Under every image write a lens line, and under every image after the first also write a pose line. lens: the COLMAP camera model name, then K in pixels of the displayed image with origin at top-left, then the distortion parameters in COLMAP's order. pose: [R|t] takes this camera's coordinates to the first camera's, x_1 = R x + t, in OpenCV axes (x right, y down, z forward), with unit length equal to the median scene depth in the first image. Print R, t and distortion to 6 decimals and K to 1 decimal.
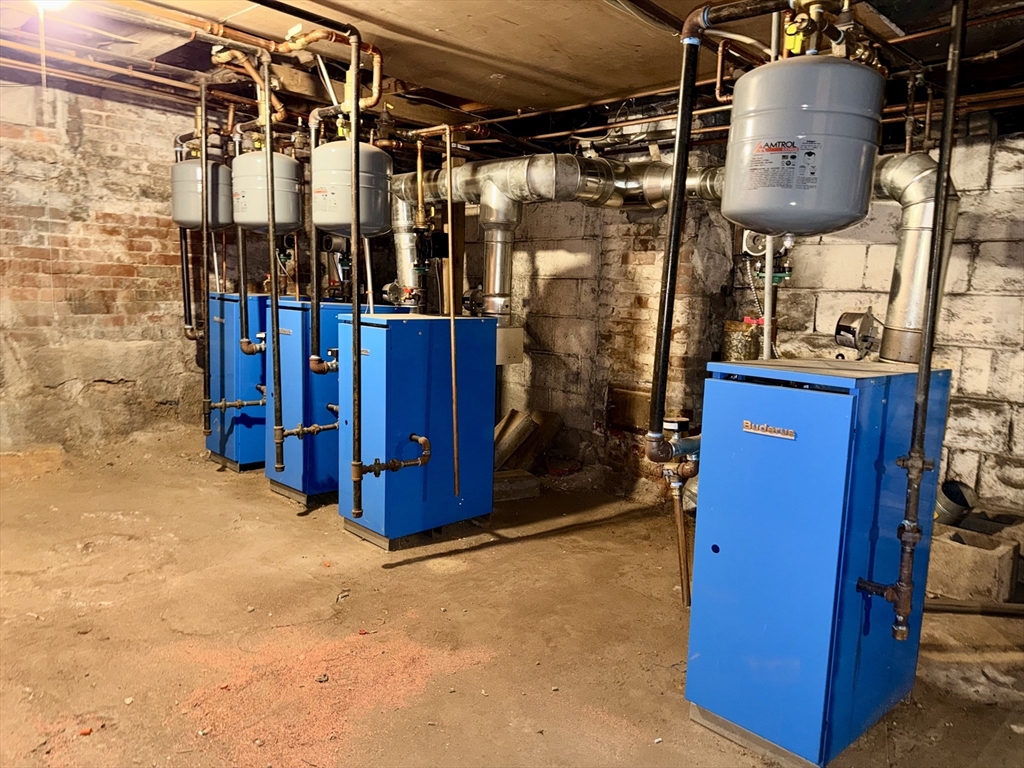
lens RADIAL K [[709.5, 0, 512.0], [0, 709.5, 384.0], [0, 0, 1]] dist [0.006607, 0.001320]
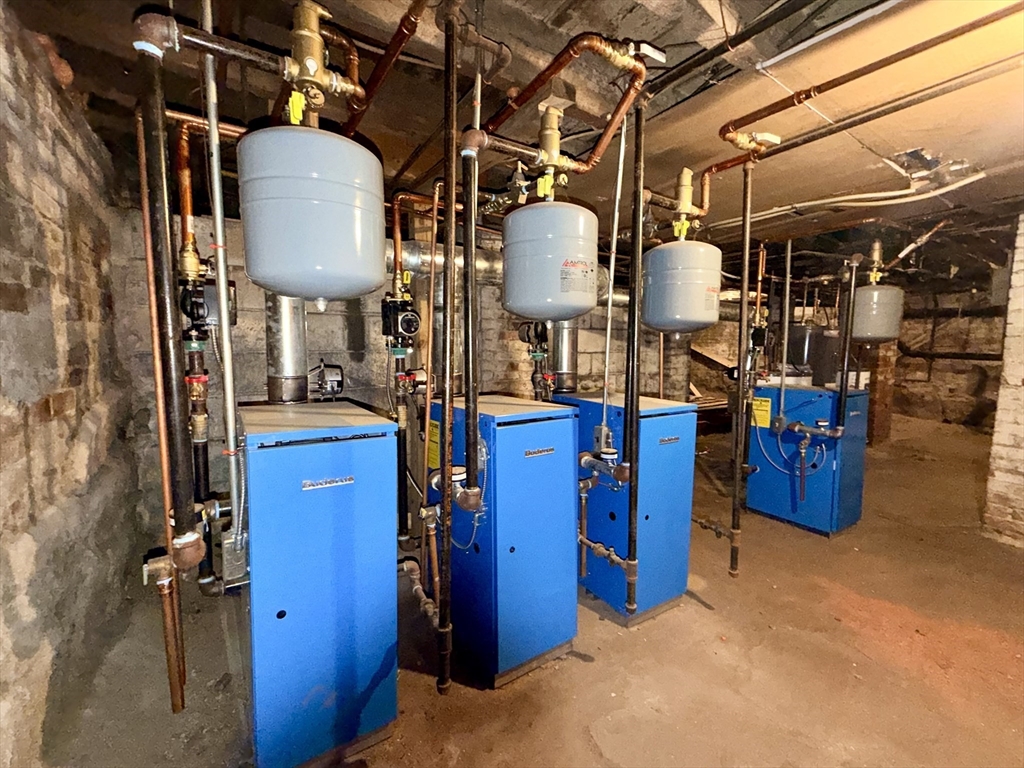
lens RADIAL K [[445.6, 0, 512.0], [0, 445.6, 384.0], [0, 0, 1]] dist [-0.000337, -0.000135]
pose [[0.216732, -0.122186, 0.968555, -0.829516], [0.143735, 0.985318, 0.092137, -0.201202], [-0.965592, 0.119246, 0.231112, 0.994975]]
